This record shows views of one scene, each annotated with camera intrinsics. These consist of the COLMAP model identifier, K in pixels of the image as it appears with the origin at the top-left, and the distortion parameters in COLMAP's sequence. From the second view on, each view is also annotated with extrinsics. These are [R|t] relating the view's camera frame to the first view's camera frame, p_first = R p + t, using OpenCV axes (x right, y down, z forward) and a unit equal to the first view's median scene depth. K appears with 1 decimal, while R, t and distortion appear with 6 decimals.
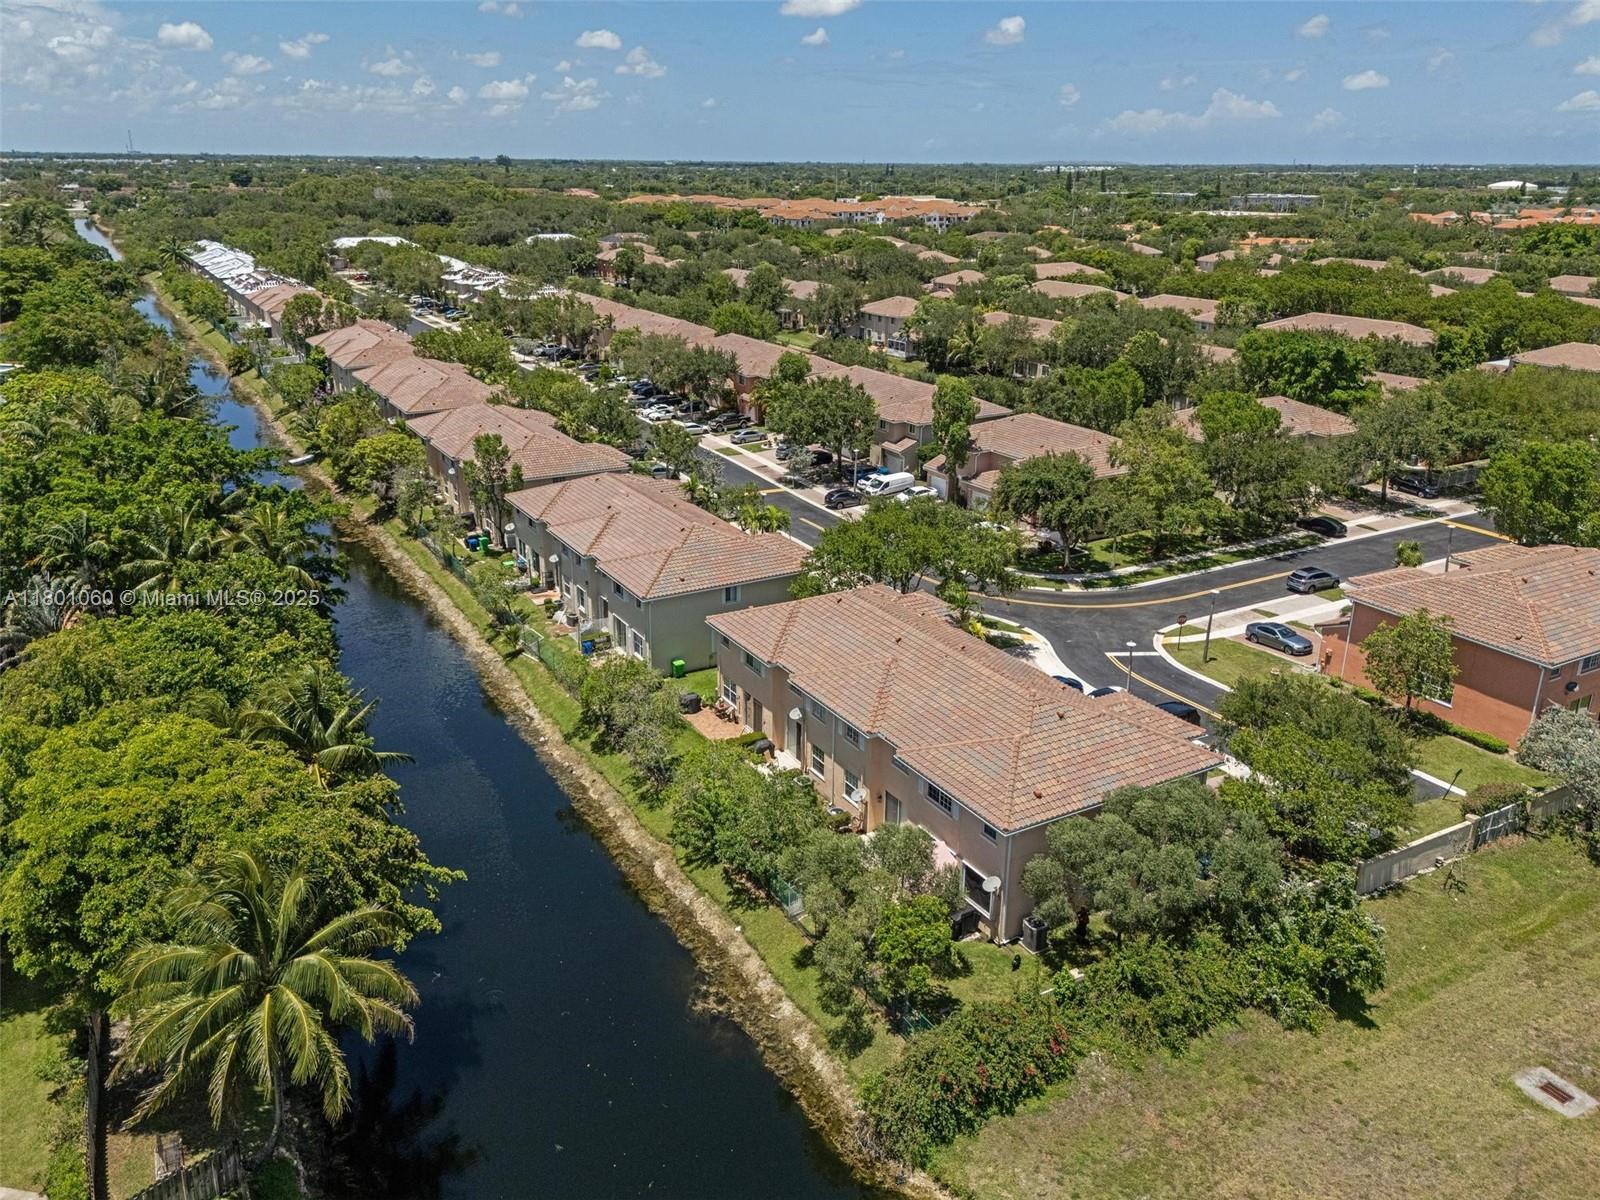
lens RADIAL K [[1192.7, 0, 790.3], [0, 1192.7, 600.9], [0, 0, 1]] dist [0.075705, -0.061892]
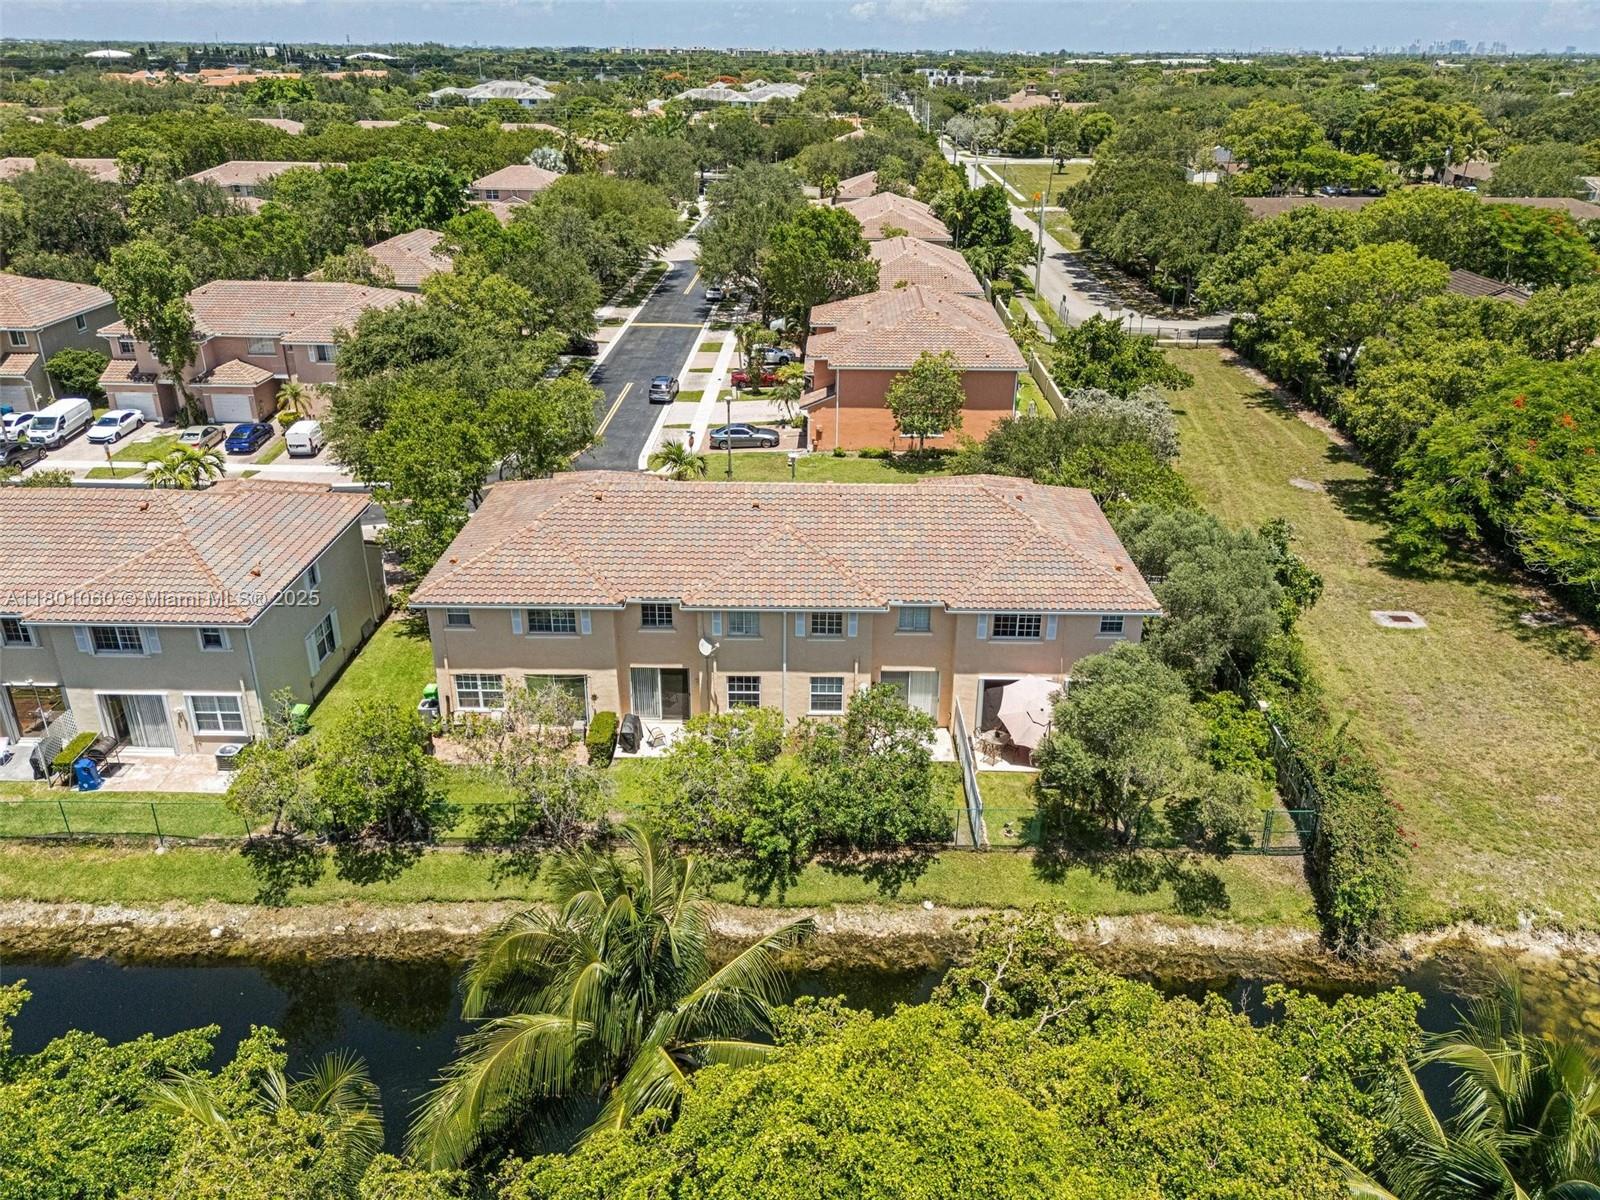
lens RADIAL K [[1192.7, 0, 790.3], [0, 1192.7, 600.9], [0, 0, 1]] dist [0.075705, -0.061892]
pose [[0.504178, -0.353870, 0.787769, -0.349727], [0.289558, 0.928659, 0.231839, -0.053486], [-0.813610, 0.111216, 0.570675, 0.372998]]
